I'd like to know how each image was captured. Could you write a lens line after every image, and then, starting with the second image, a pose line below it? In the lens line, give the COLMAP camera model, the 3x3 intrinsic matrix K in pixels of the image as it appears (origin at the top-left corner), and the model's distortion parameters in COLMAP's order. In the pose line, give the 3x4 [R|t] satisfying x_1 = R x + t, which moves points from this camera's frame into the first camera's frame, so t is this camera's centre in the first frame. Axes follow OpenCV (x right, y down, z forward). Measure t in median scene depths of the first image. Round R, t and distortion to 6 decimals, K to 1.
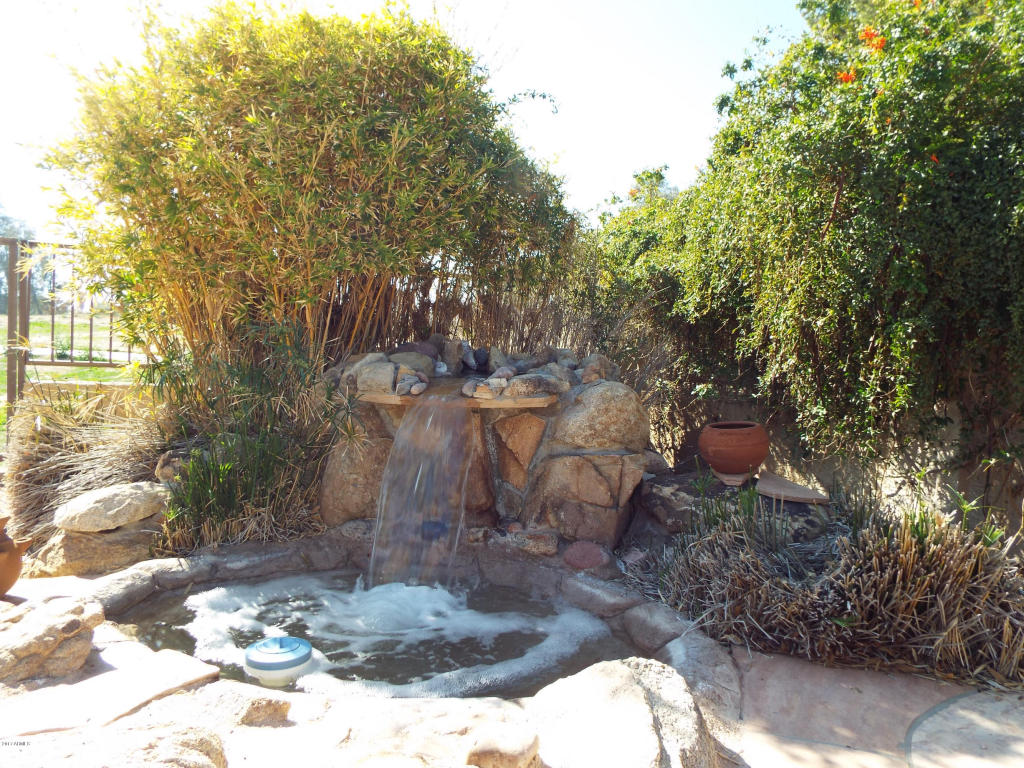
lens RADIAL K [[757.4, 0, 513.1], [0, 757.4, 379.0], [0, 0, 1]] dist [0.000659, -0.000730]
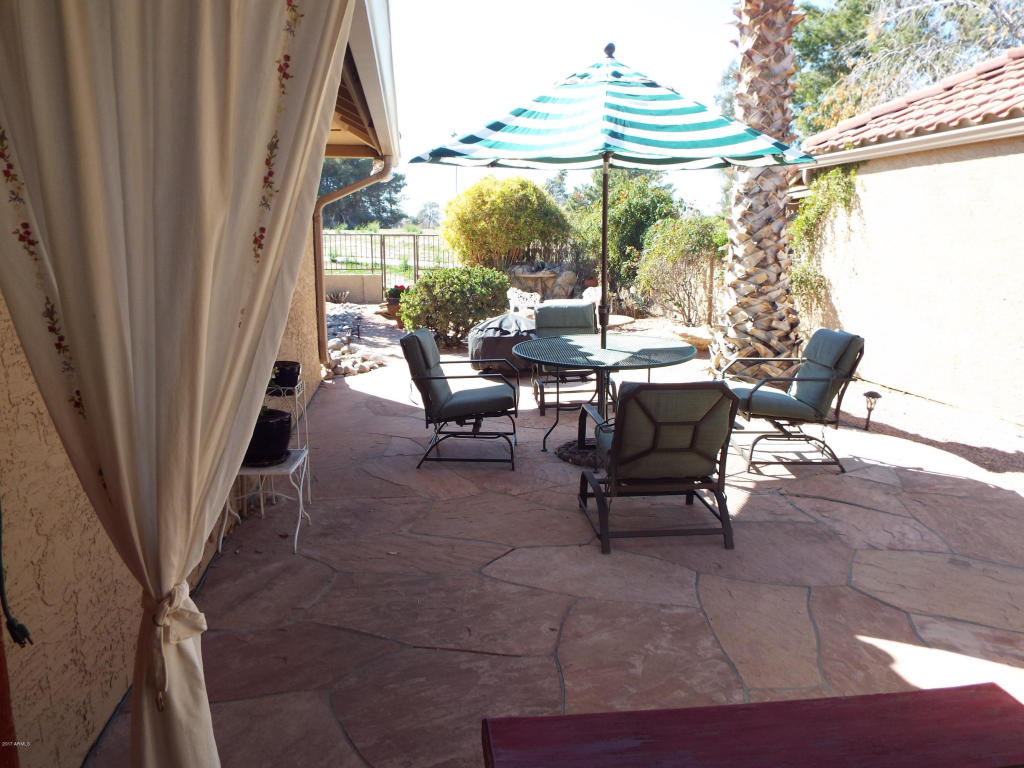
lens RADIAL K [[757.4, 0, 513.1], [0, 757.4, 379.0], [0, 0, 1]] dist [0.000659, -0.000730]
pose [[0.990911, 0.002105, -0.134504, 0.378668], [0.020015, 0.986441, 0.162892, -0.097071], [0.133023, -0.164103, 0.977433, -3.377285]]
